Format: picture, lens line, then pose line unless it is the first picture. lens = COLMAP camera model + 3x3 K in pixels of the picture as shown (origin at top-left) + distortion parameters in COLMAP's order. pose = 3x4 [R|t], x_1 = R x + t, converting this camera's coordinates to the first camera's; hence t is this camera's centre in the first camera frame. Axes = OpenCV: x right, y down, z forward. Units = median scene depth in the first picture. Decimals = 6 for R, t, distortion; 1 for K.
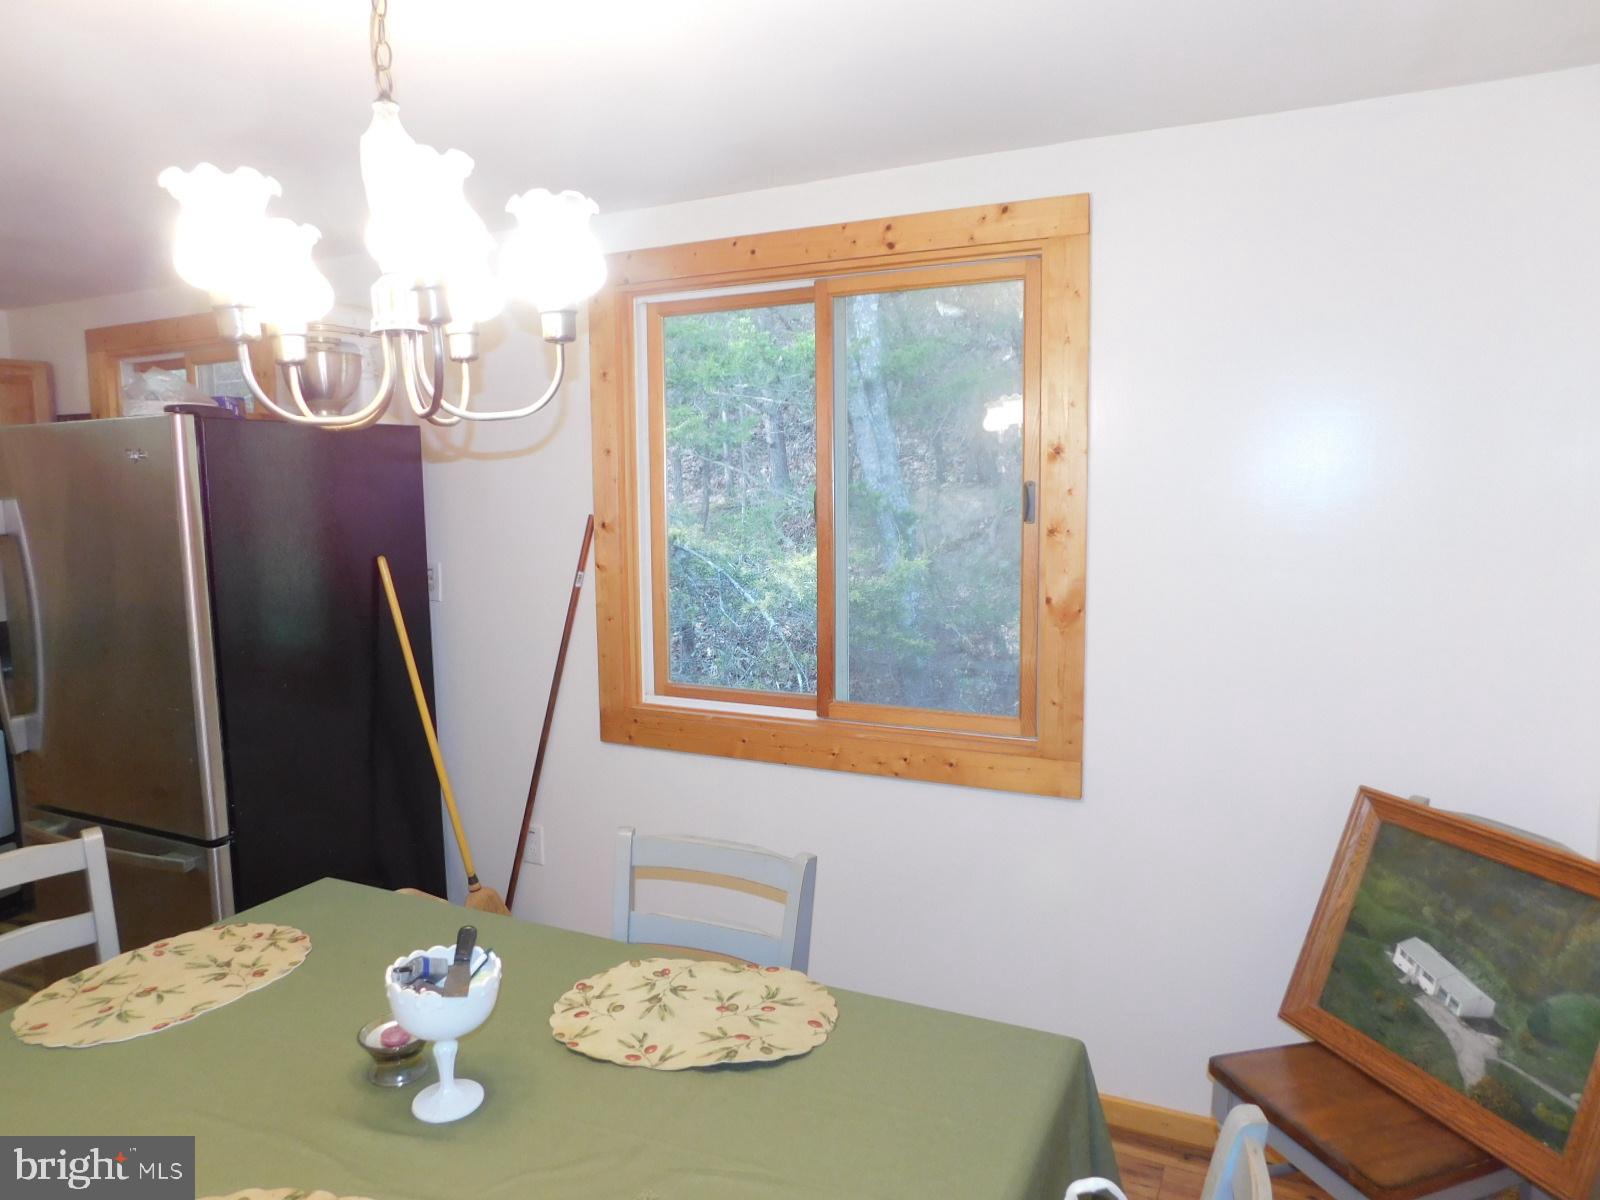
lens RADIAL K [[1057.4, 0, 805.8], [0, 1057.4, 600.2], [0, 0, 1]] dist [-0.070976, 0.058999]
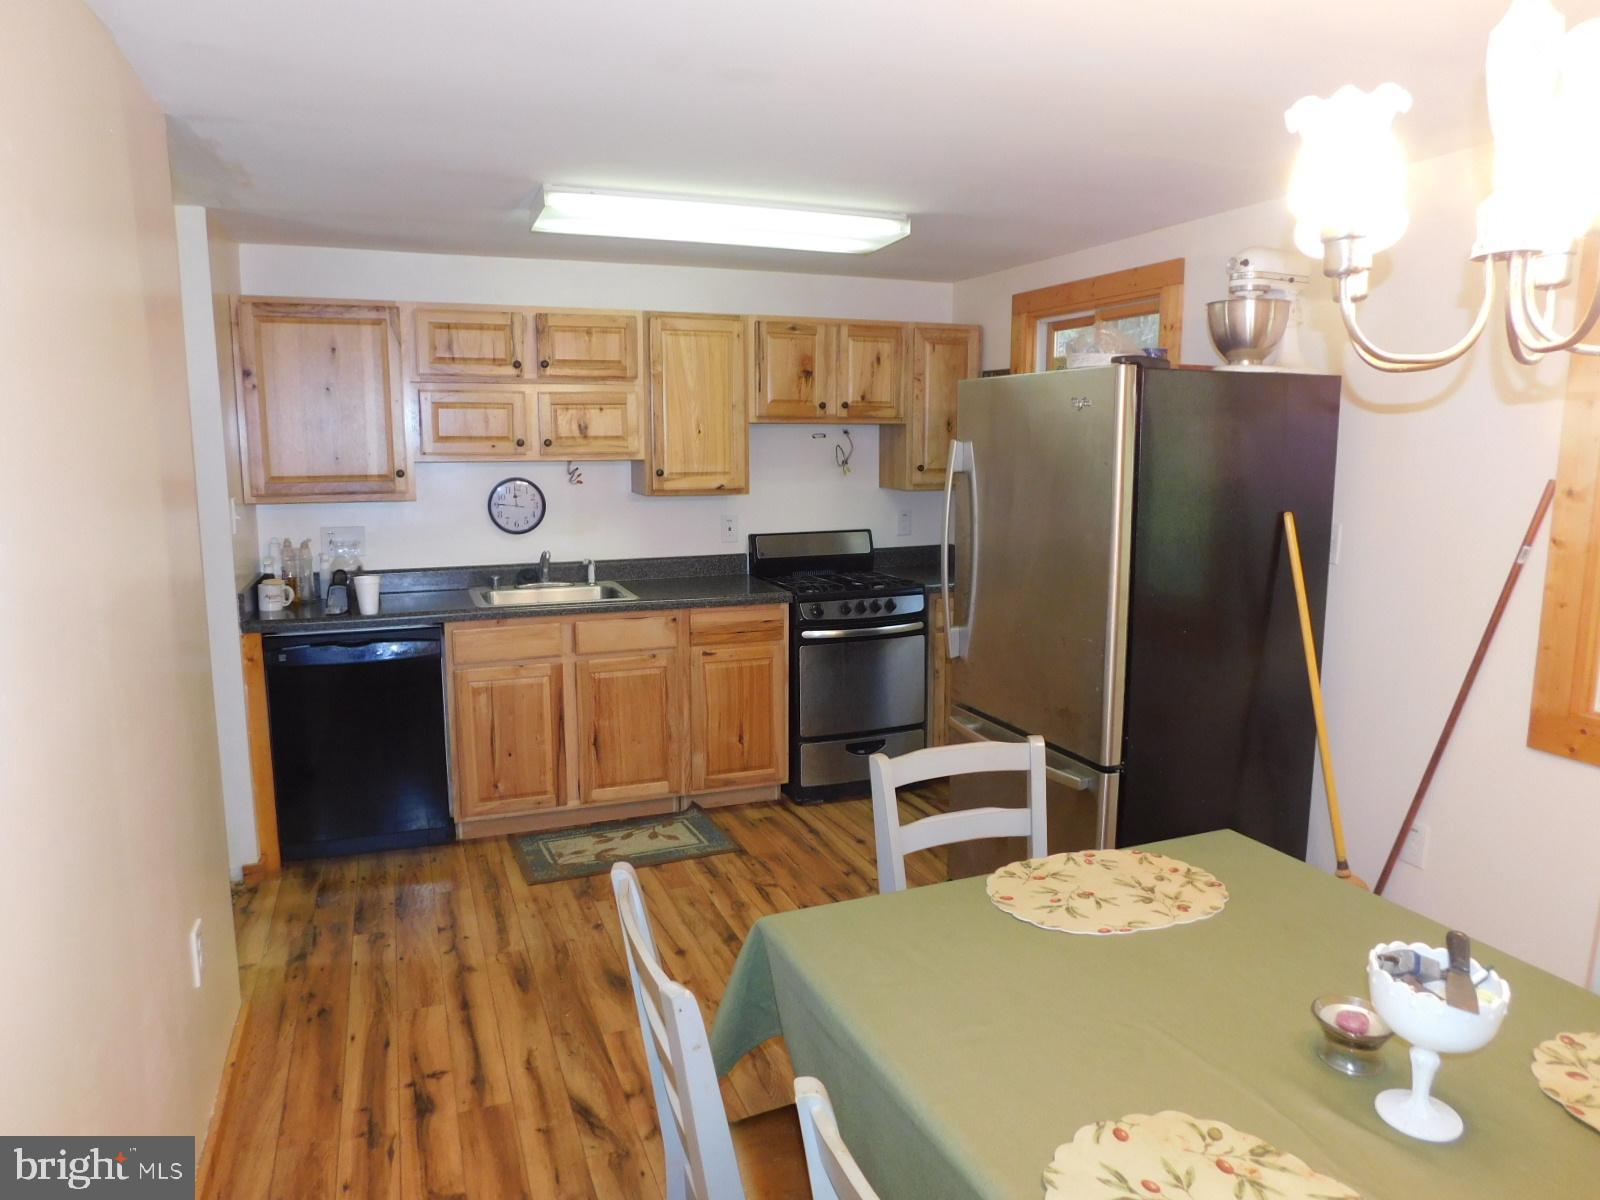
lens RADIAL K [[1057.4, 0, 794.0], [0, 1057.4, 597.7], [0, 0, 1]] dist [-0.070976, 0.058999]
pose [[0.742399, 0.116470, -0.659757, -0.150301], [-0.092207, 0.993164, 0.071571, 0.014302], [0.663583, 0.007700, 0.748063, -0.028426]]
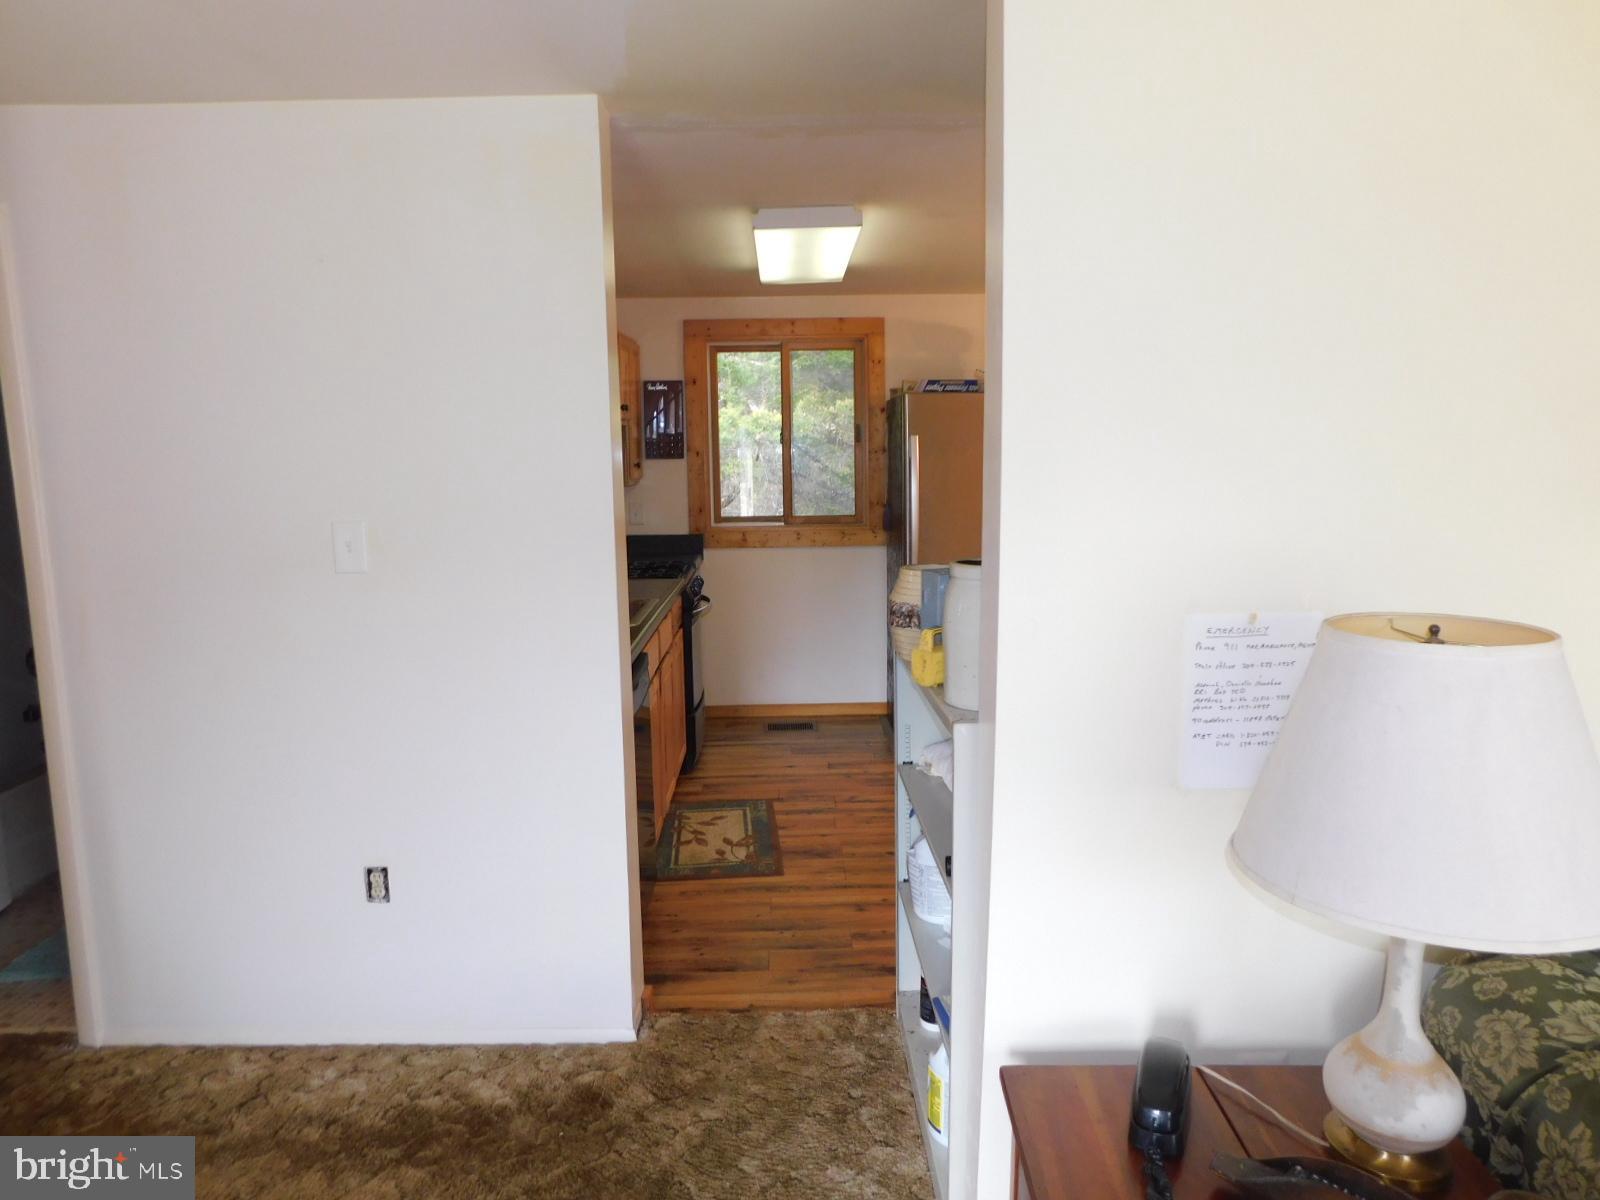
lens RADIAL K [[1057.4, 0, 800.1], [0, 1057.4, 597.8], [0, 0, 1]] dist [-0.070976, 0.058999]
pose [[0.884346, -0.068290, 0.461811, -2.343771], [0.058785, 0.997658, 0.034959, 0.128212], [-0.463117, -0.003768, 0.886289, -0.602752]]
